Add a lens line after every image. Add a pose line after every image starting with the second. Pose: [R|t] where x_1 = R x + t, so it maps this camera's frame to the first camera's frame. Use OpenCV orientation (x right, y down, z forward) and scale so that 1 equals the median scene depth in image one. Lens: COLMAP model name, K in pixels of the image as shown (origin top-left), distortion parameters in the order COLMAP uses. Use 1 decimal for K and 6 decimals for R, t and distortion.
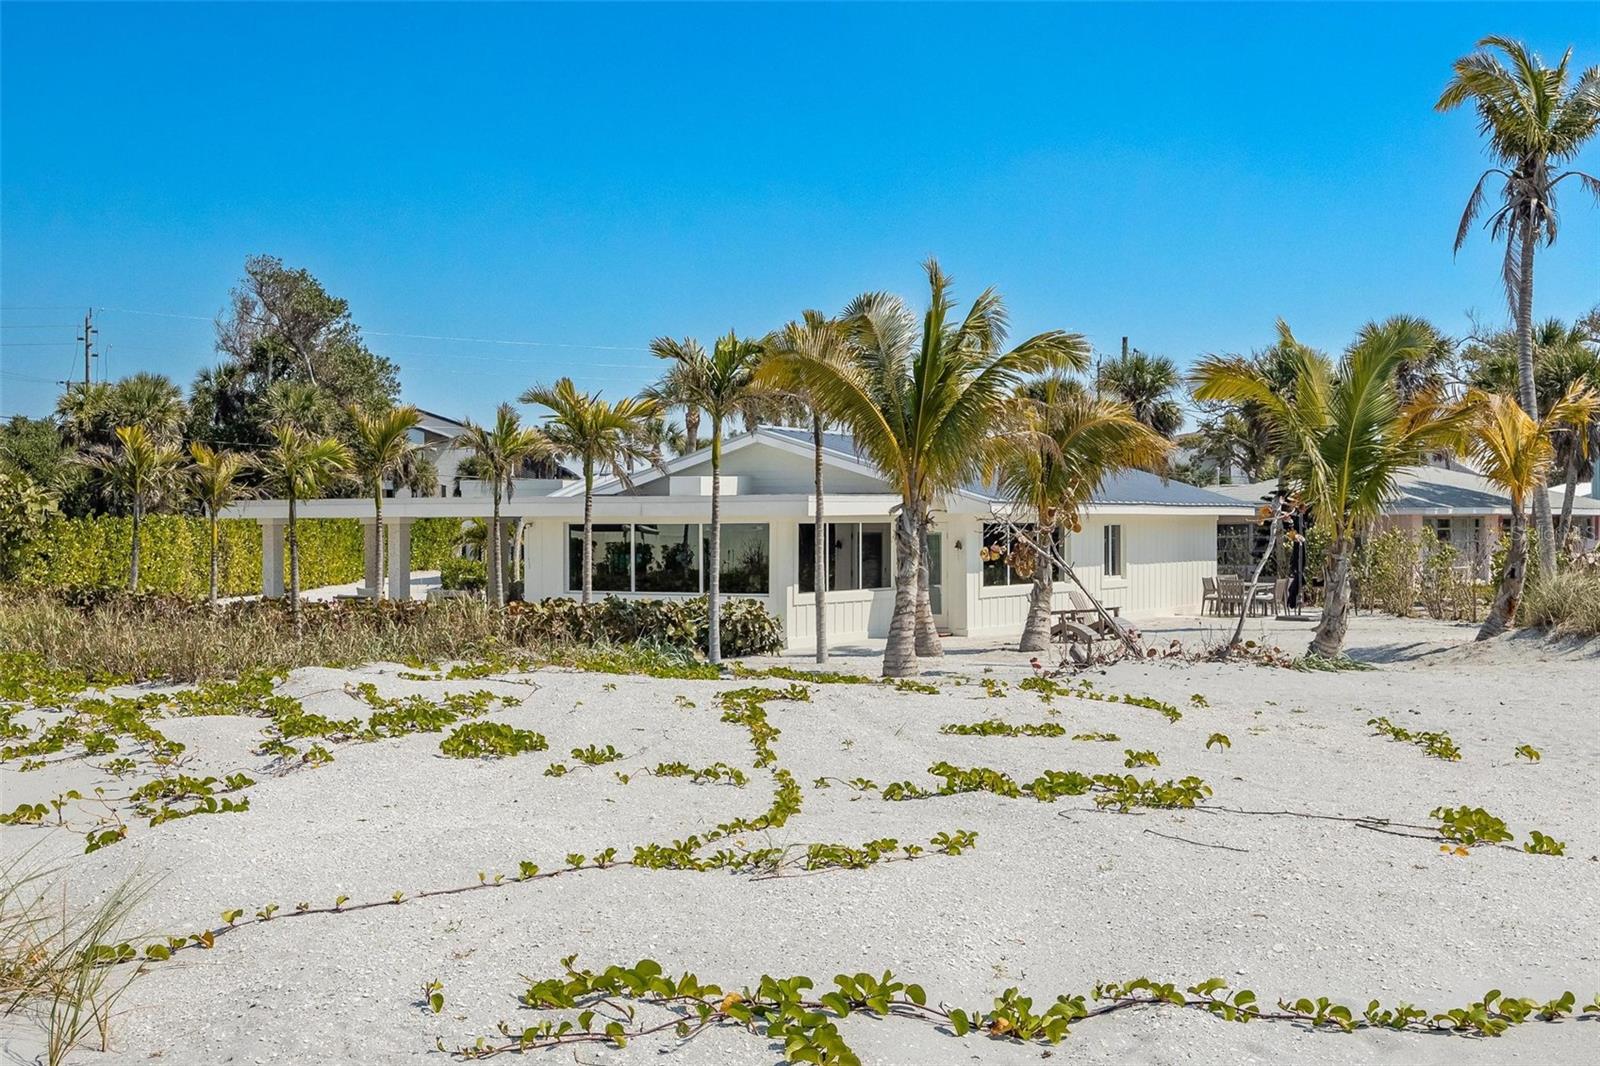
lens RADIAL K [[2106.3, 0, 800.0], [0, 2106.3, 533.0], [0, 0, 1]] dist [-0.016765, -0.025292]
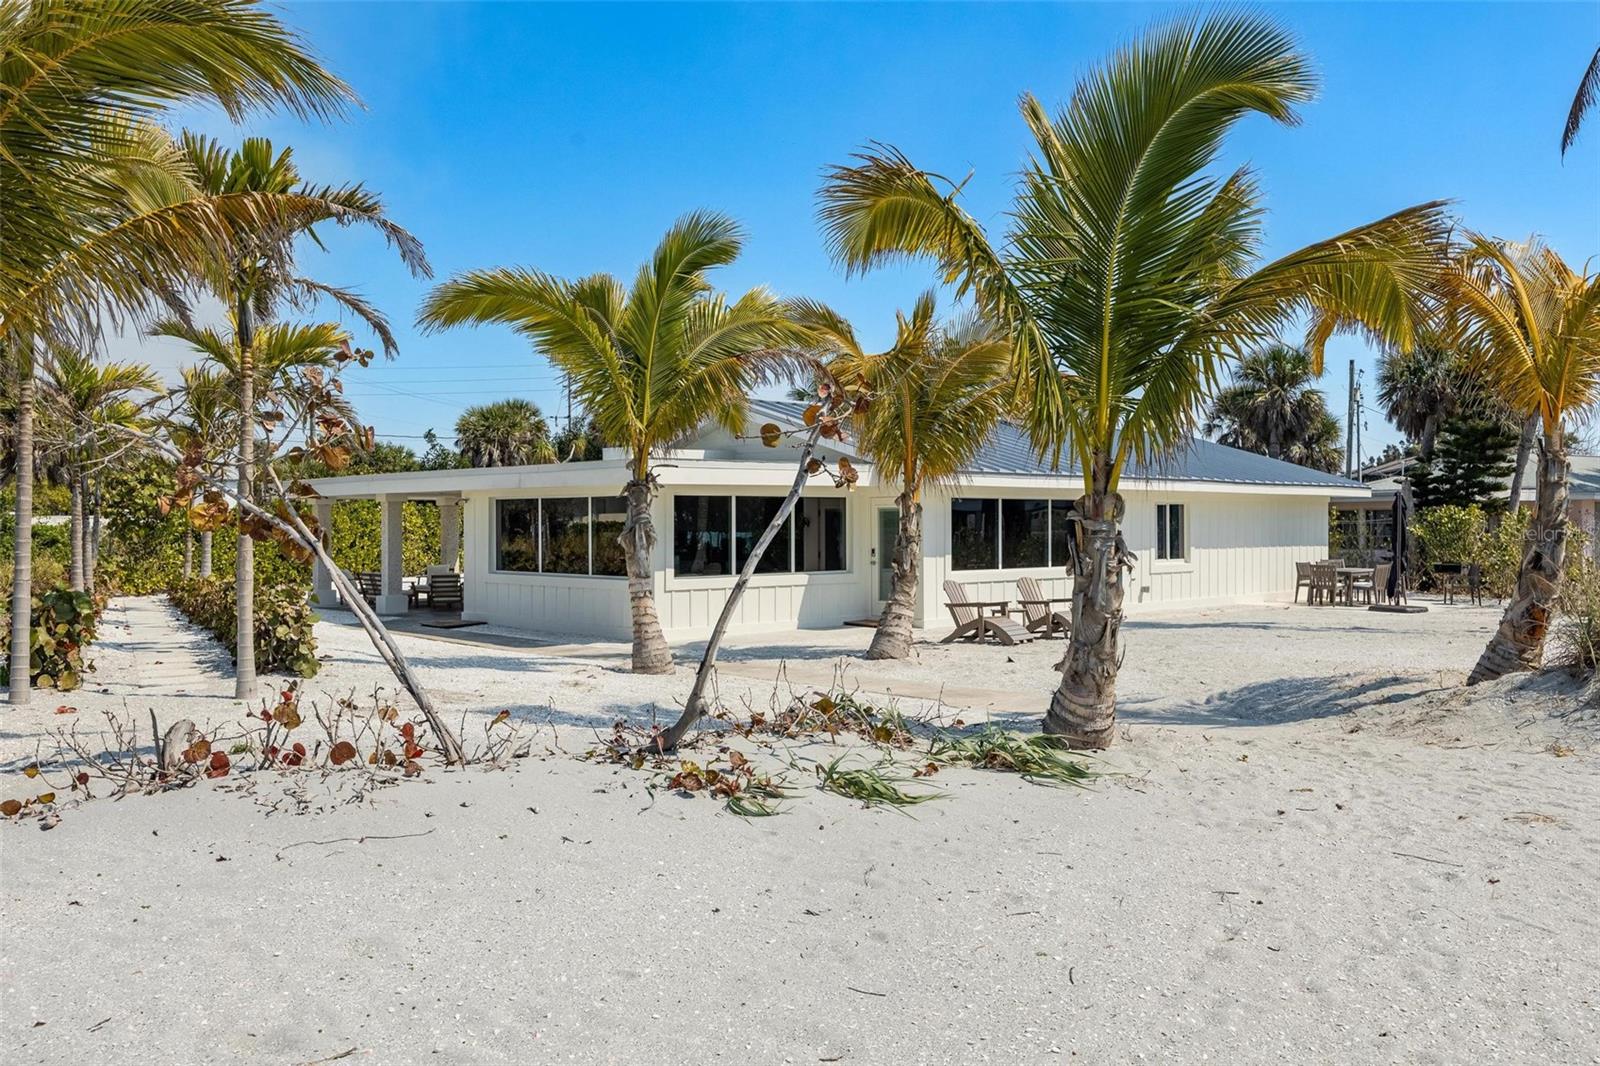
lens RADIAL K [[1339.1, 0, 800.0], [0, 1339.1, 533.0], [0, 0, 1]] dist [-0.007495, -0.005986]
pose [[0.956662, 0.003154, -0.291183, 0.199103], [-0.002265, 0.999992, 0.003389, 0.008520], [0.291191, -0.002583, 0.956661, 0.476037]]
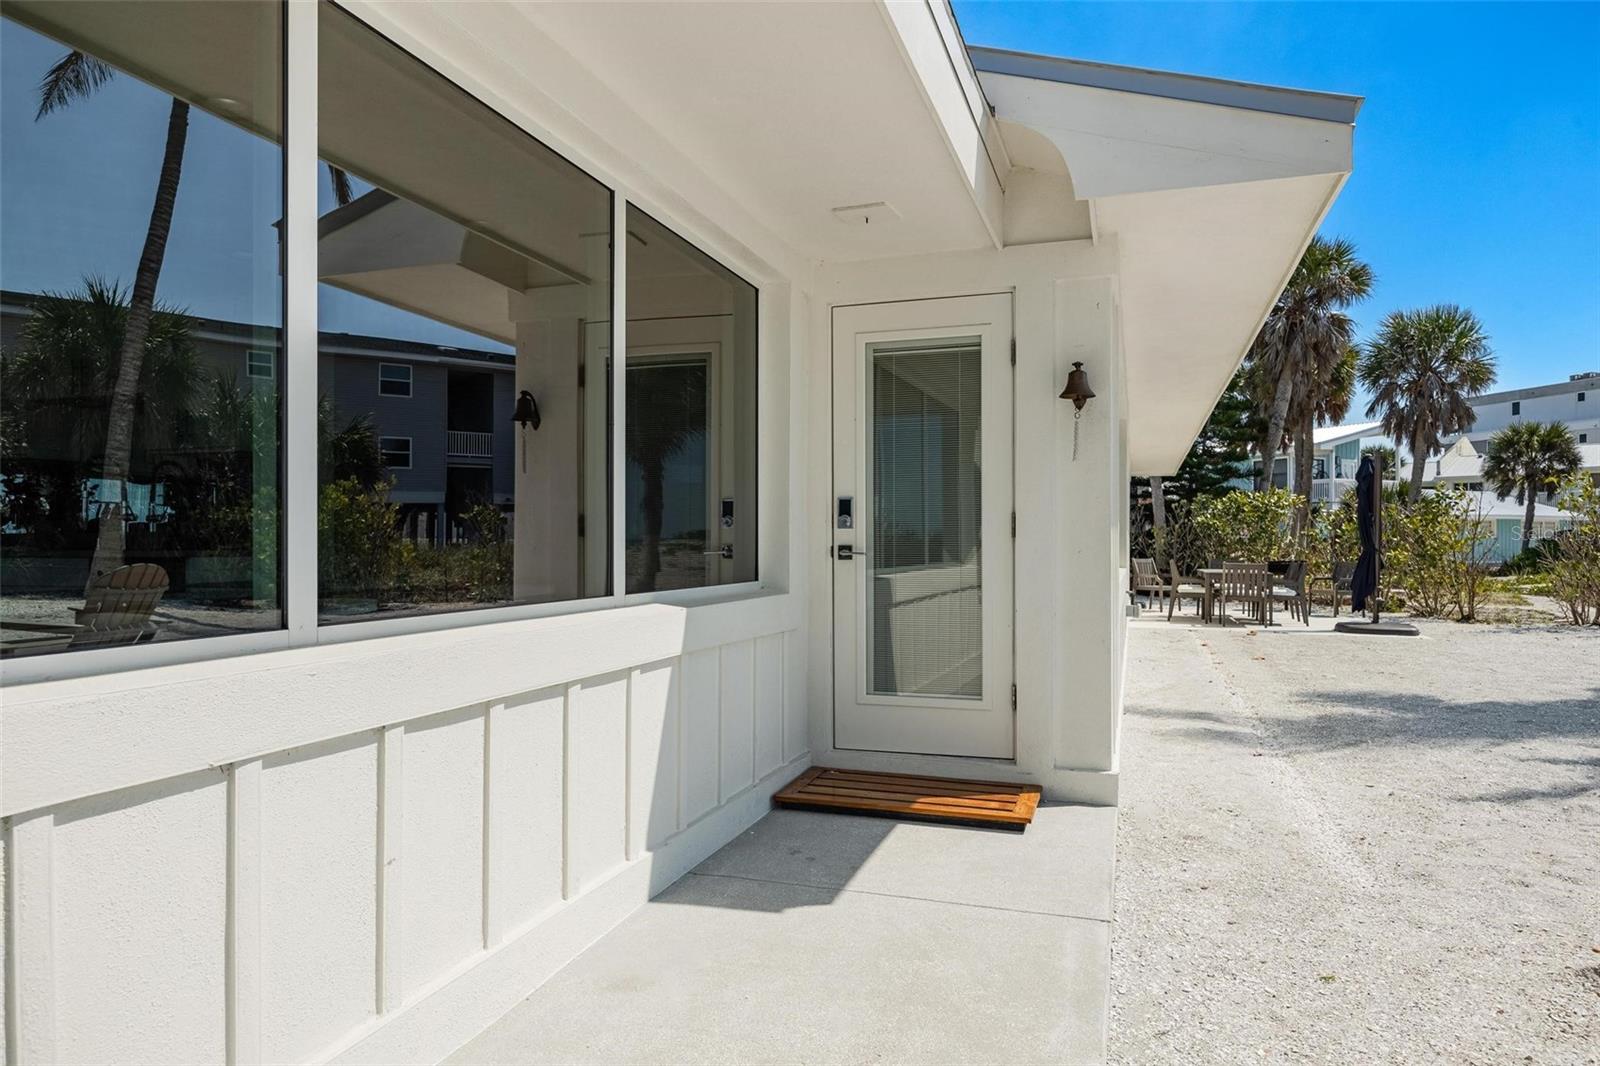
lens RADIAL K [[1017.4, 0, 800.2], [0, 1017.4, 555.3], [0, 0, 1]] dist [-0.072556, 0.000469]
pose [[0.979204, 0.004741, 0.202820, 0.027052], [-0.005436, 0.999981, 0.002868, 0.024023], [-0.202803, -0.003911, 0.979212, 0.940014]]
